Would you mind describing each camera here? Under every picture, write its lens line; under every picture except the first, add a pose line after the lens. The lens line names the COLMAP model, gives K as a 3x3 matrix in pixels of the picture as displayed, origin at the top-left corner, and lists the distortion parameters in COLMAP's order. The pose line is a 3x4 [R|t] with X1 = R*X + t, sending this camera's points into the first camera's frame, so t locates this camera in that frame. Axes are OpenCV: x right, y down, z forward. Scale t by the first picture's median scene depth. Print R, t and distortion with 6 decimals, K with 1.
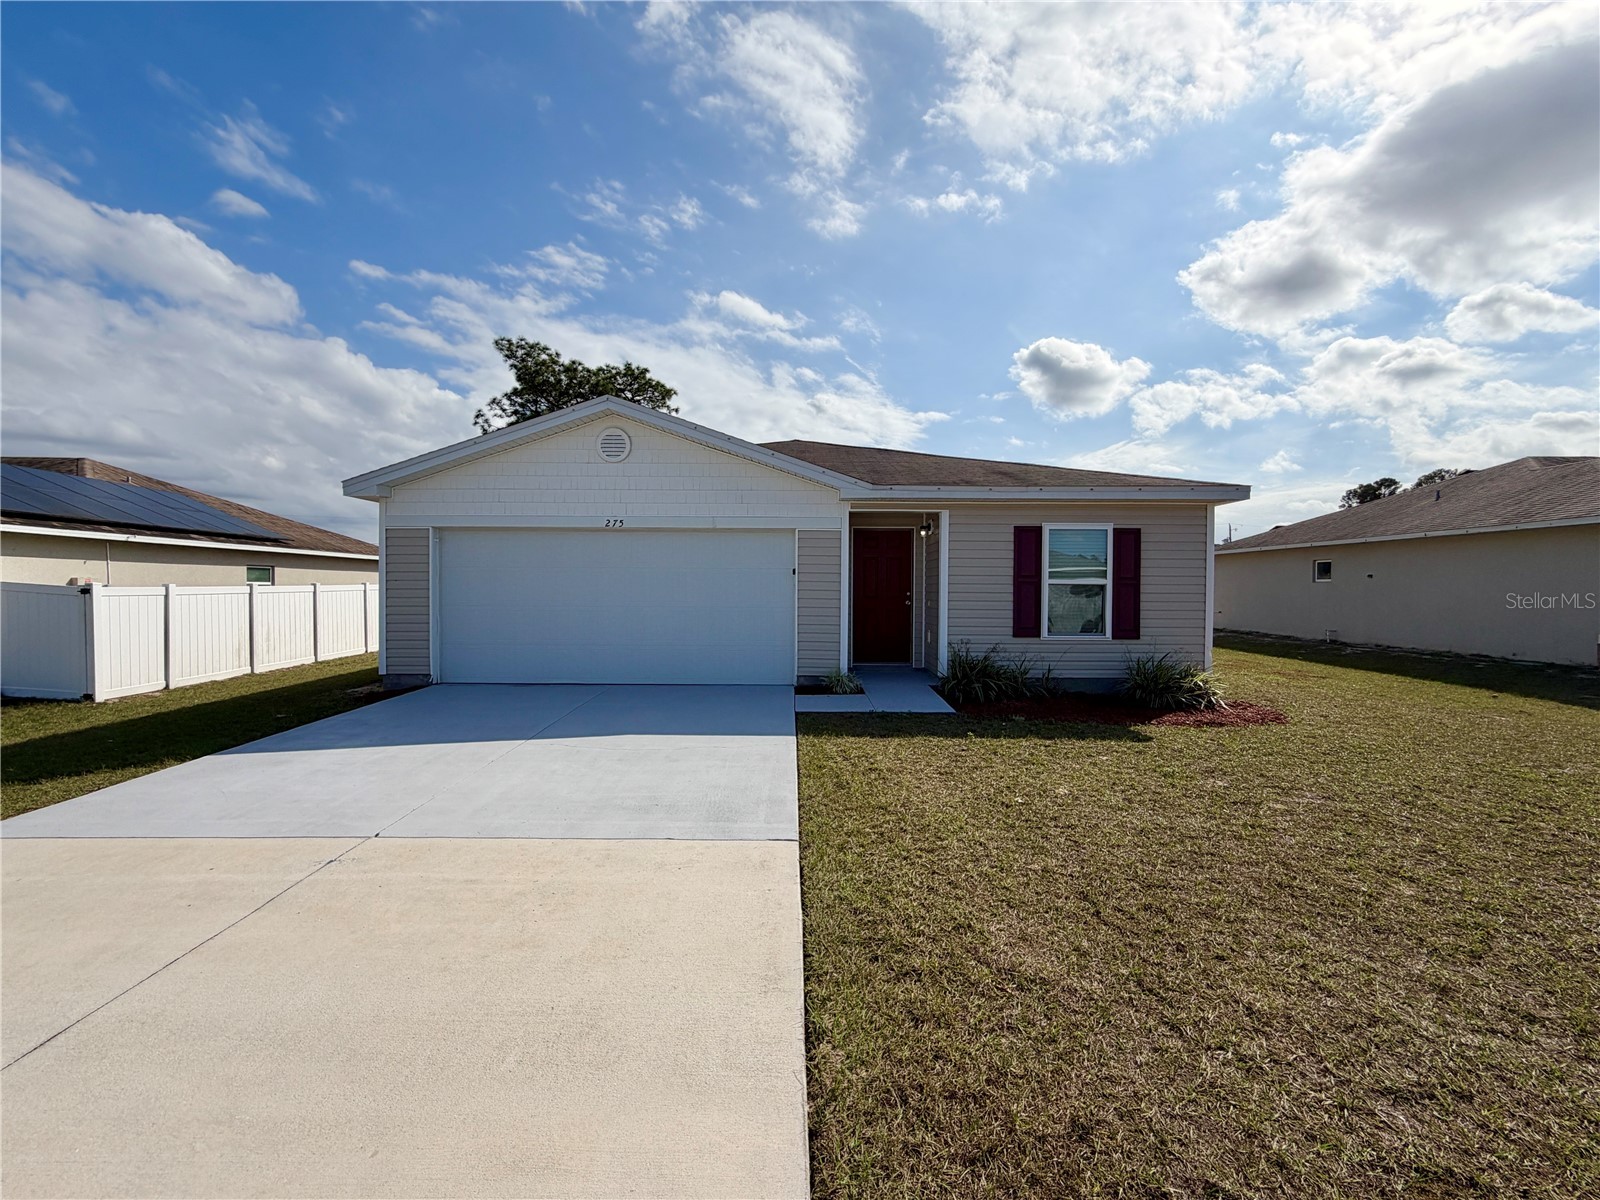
lens RADIAL K [[639.0, 0, 819.7], [0, 639.0, 601.1], [0, 0, 1]] dist [0.000107, 0.000558]
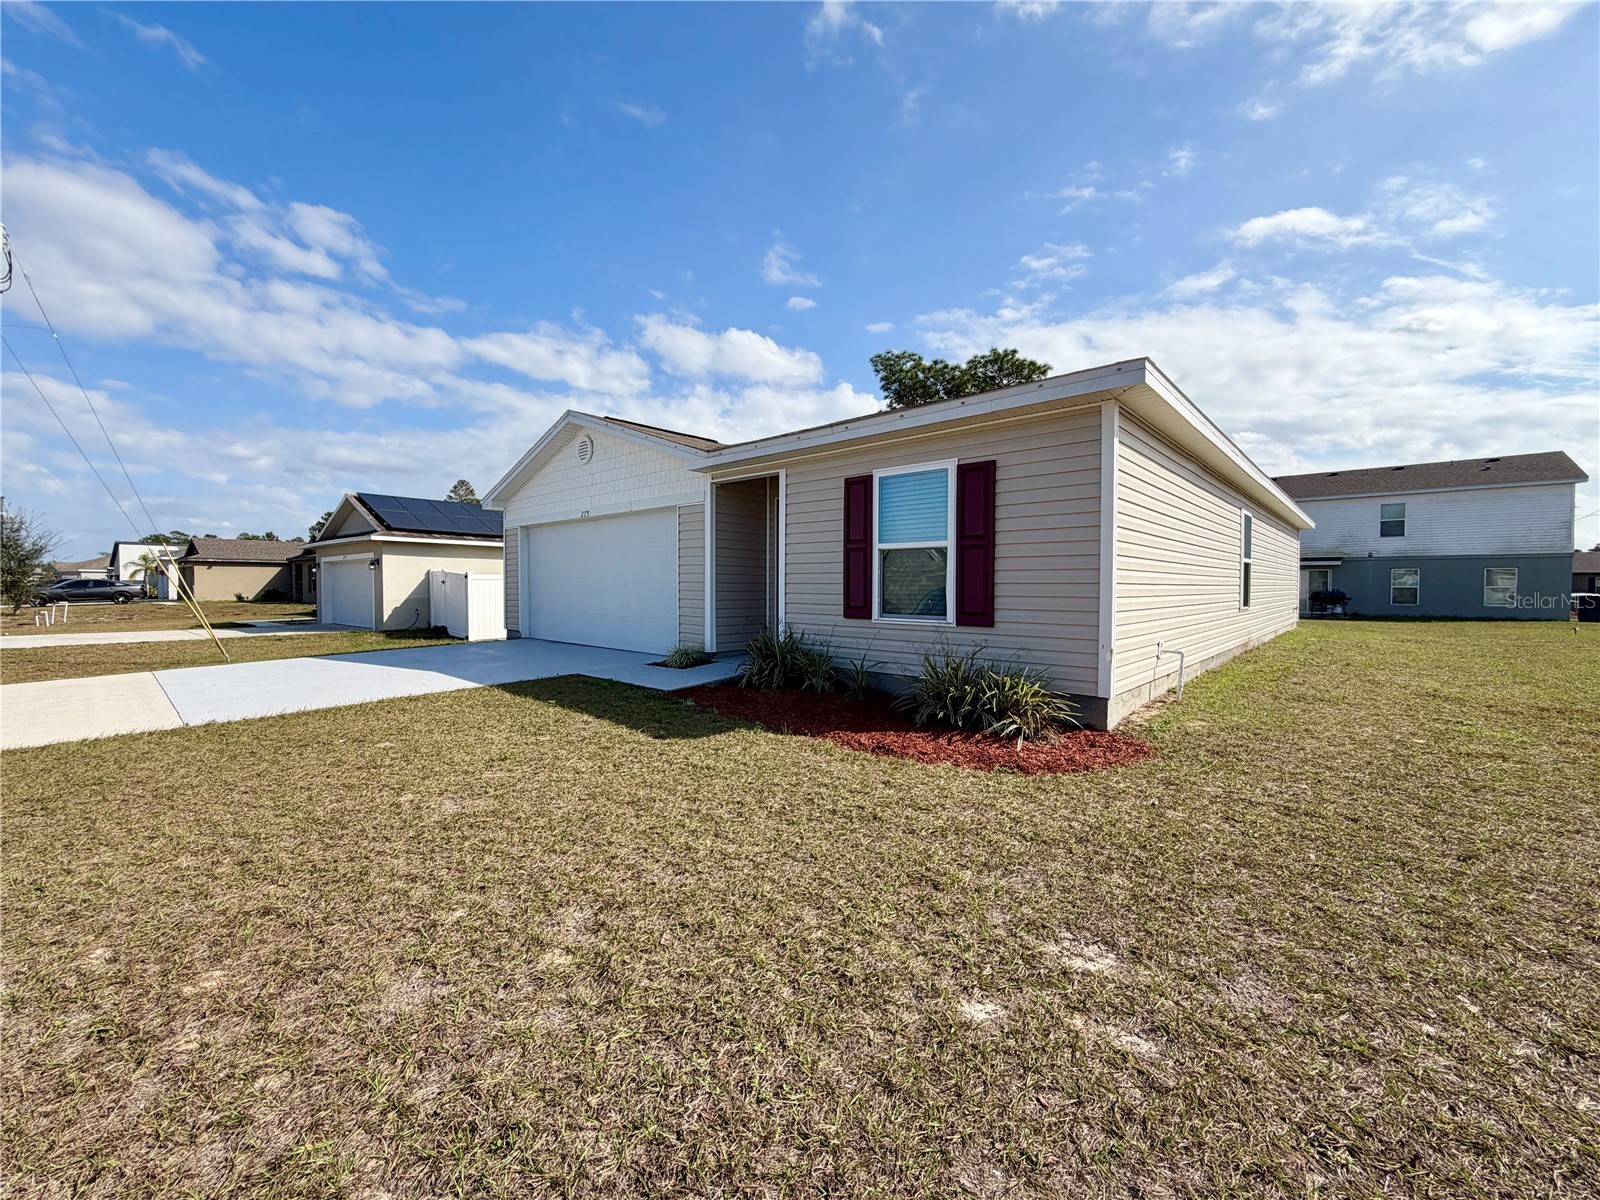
lens RADIAL K [[639.0, 0, 800.8], [0, 639.0, 592.4], [0, 0, 1]] dist [0.000107, 0.000558]
pose [[0.738769, 0.005473, -0.673936, 0.751152], [-0.012493, 0.999906, -0.005574, 0.027665], [0.673843, 0.012538, 0.738768, 0.351640]]
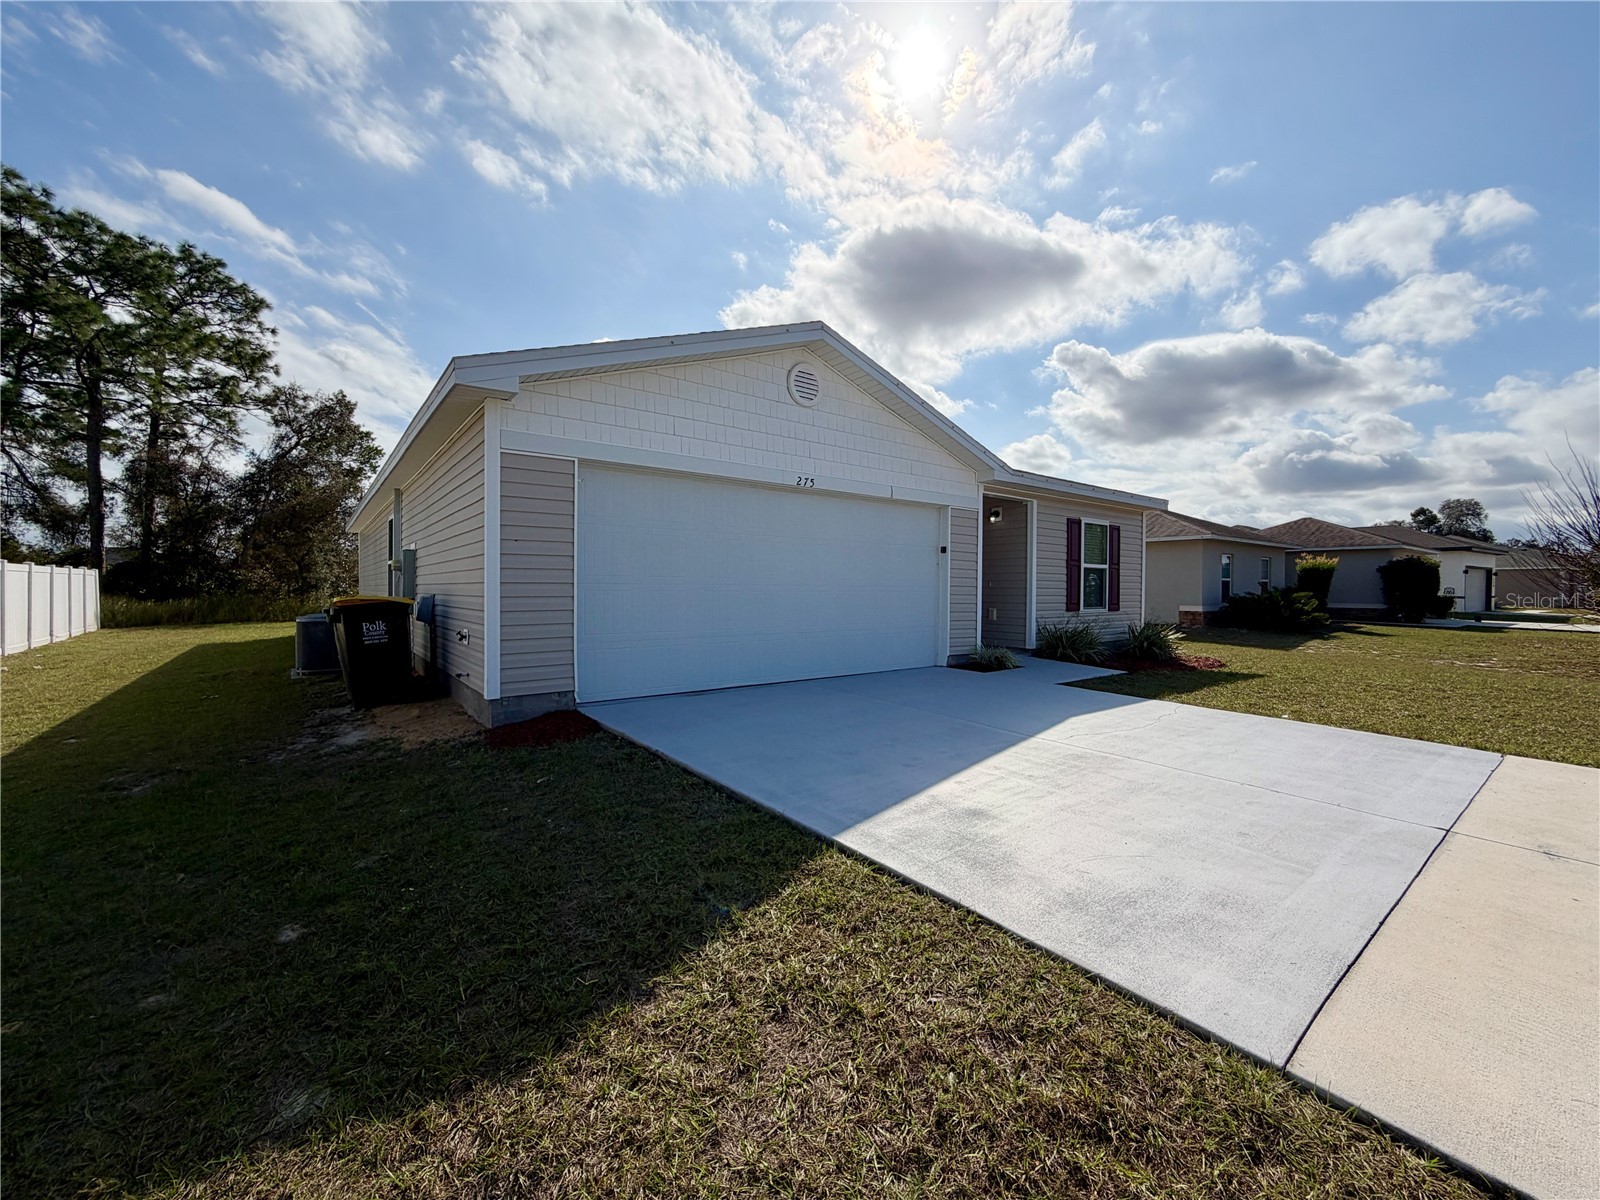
lens RADIAL K [[639.0, 0, 783.6], [0, 639.0, 596.1], [0, 0, 1]] dist [0.000107, 0.000558]
pose [[0.797774, -0.008071, 0.602903, -0.774642], [0.011501, 0.999932, -0.001833, 0.021960], [-0.602847, 0.008396, 0.797813, 0.349605]]
